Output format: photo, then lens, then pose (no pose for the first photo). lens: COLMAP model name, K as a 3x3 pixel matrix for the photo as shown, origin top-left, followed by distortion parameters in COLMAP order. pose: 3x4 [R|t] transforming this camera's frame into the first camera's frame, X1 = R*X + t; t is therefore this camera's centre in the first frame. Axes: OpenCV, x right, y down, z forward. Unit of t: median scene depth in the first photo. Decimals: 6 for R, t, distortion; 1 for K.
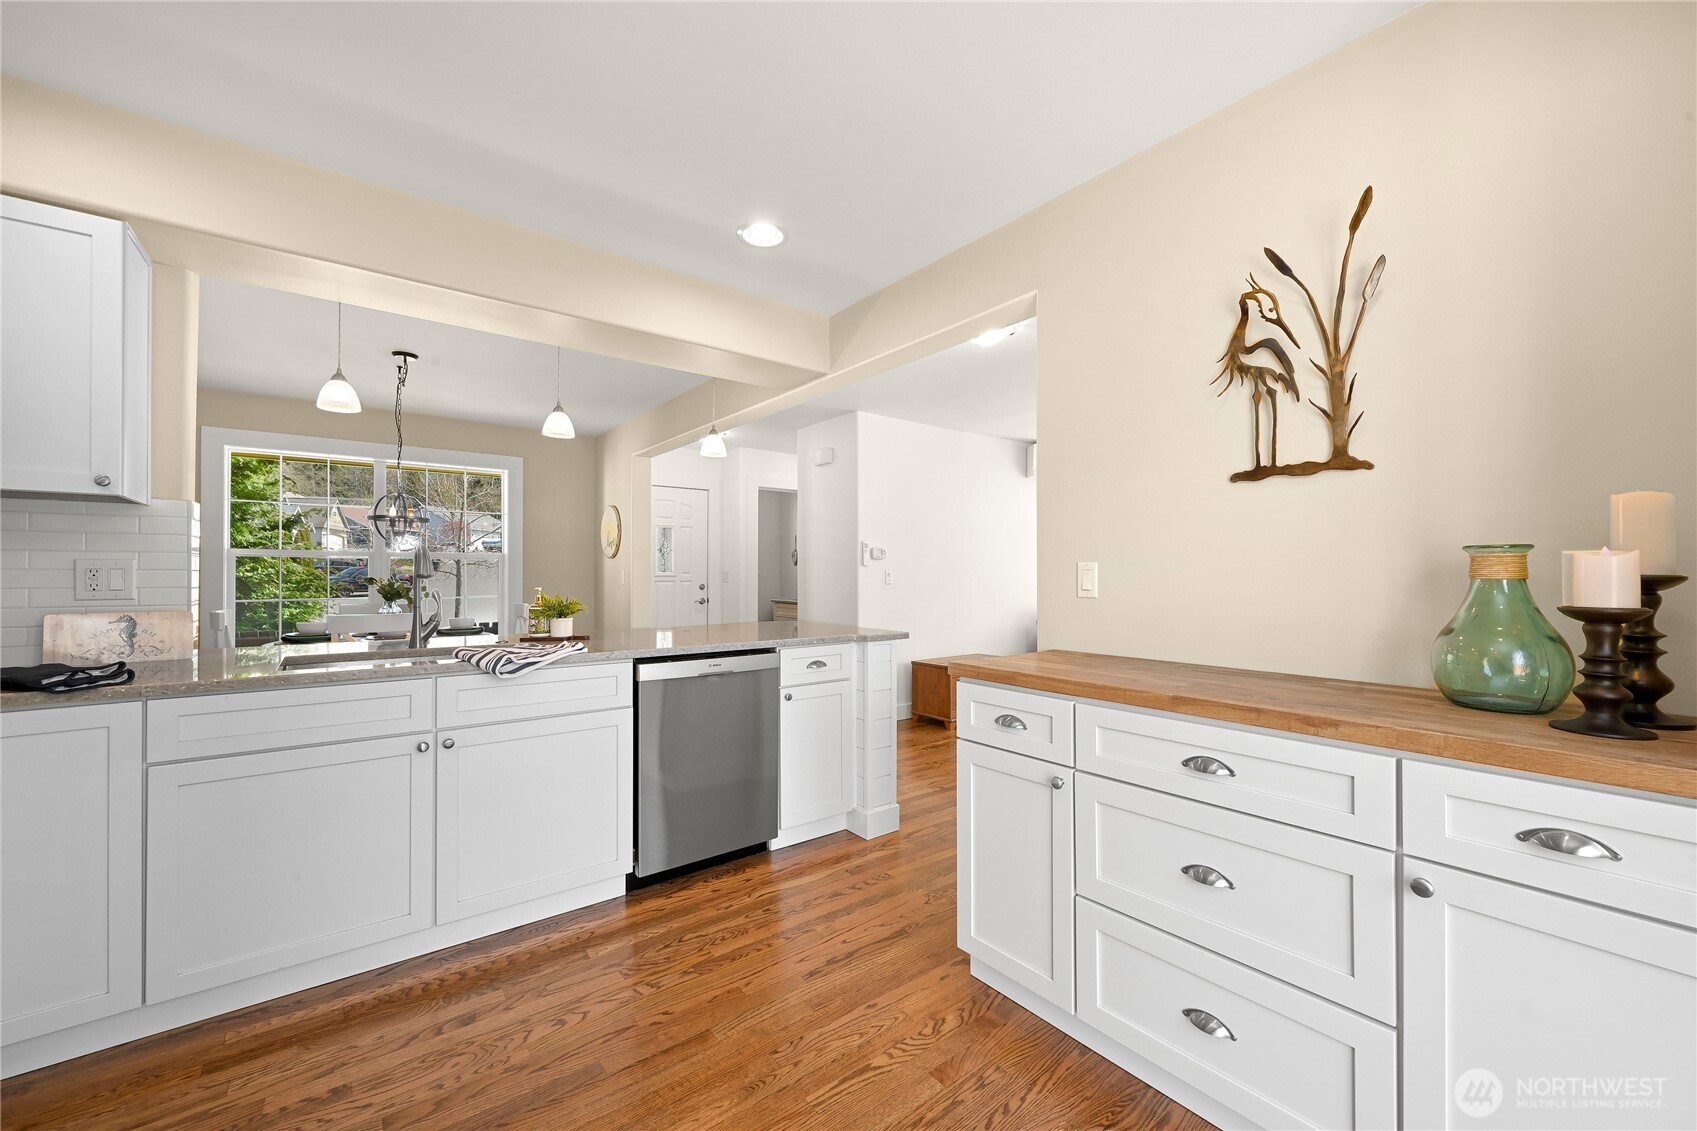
lens RADIAL K [[662.2, 0, 833.9], [0, 662.2, 573.8], [0, 0, 1]] dist [-0.004202, 0.000288]
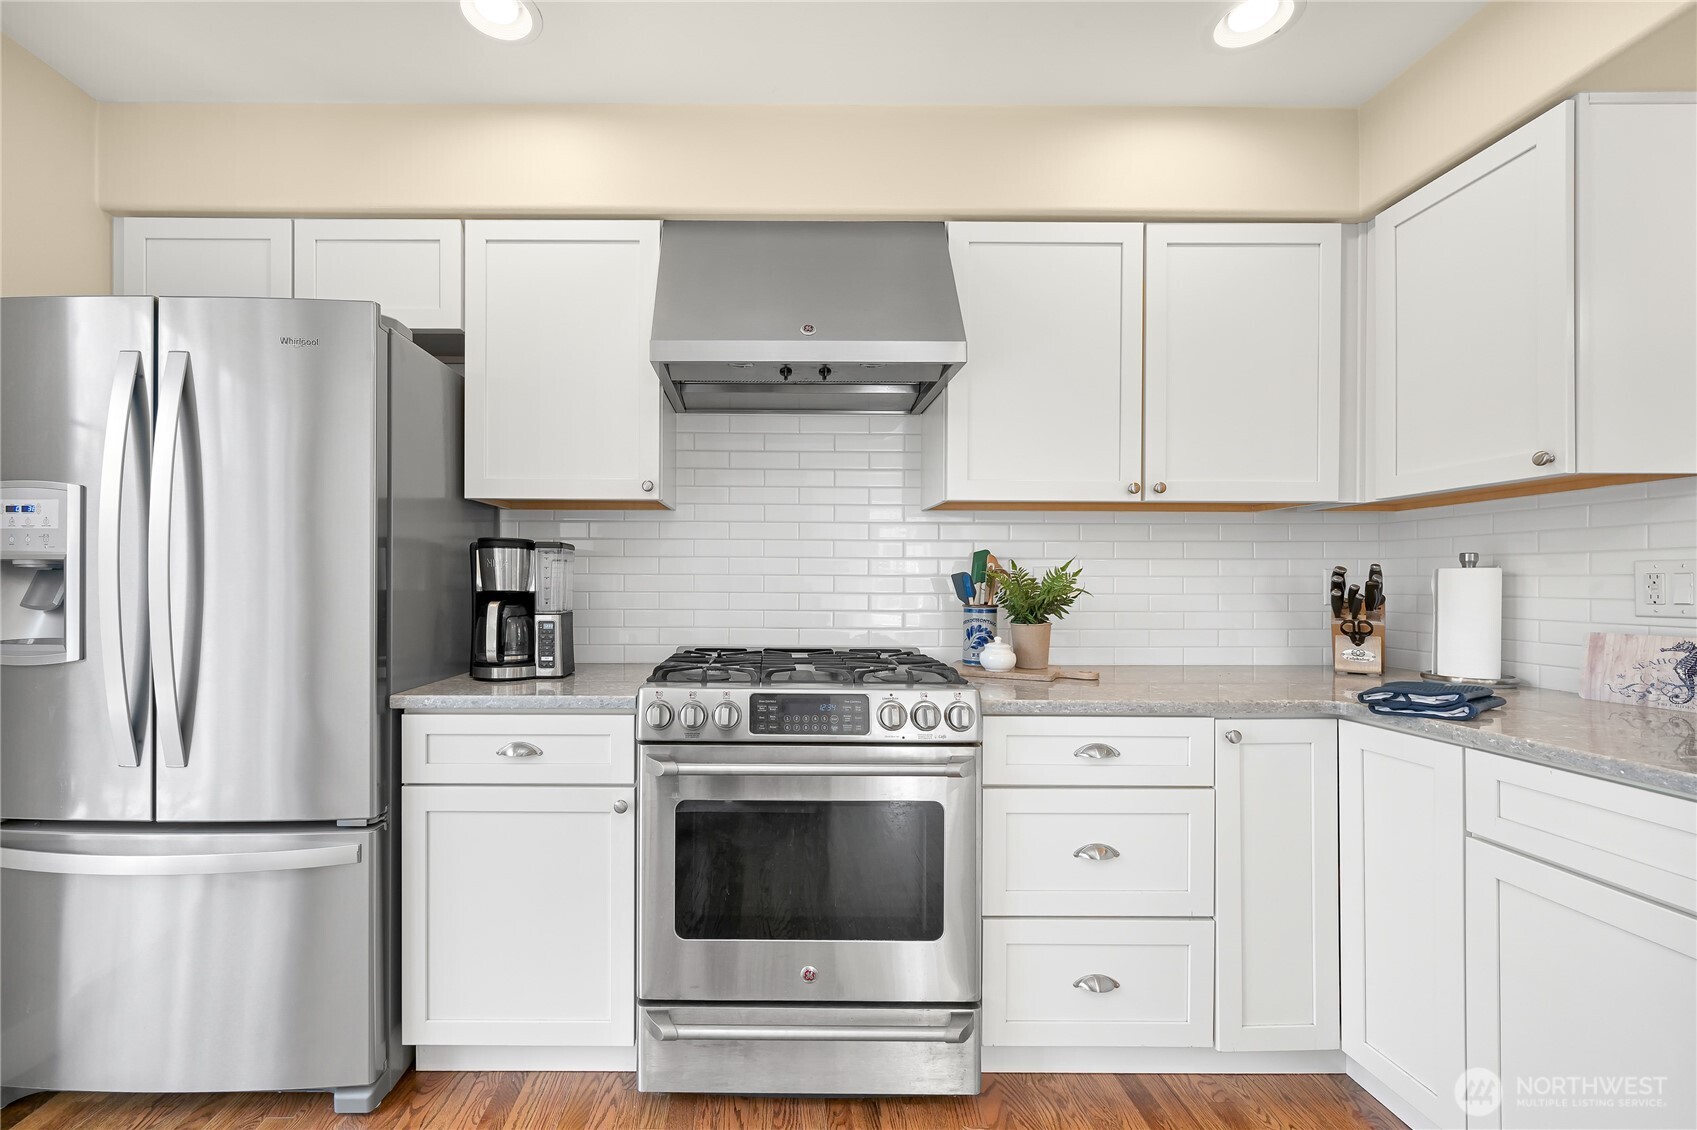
lens RADIAL K [[710.4, 0, 795.4], [0, 710.4, 584.5], [0, 0, 1]] dist [-0.004743, 0.000811]
pose [[-0.592232, -0.001054, -0.805767, 0.051895], [-0.000031, 0.999999, -0.001285, 0.004915], [0.805767, -0.000736, -0.592232, 0.663052]]
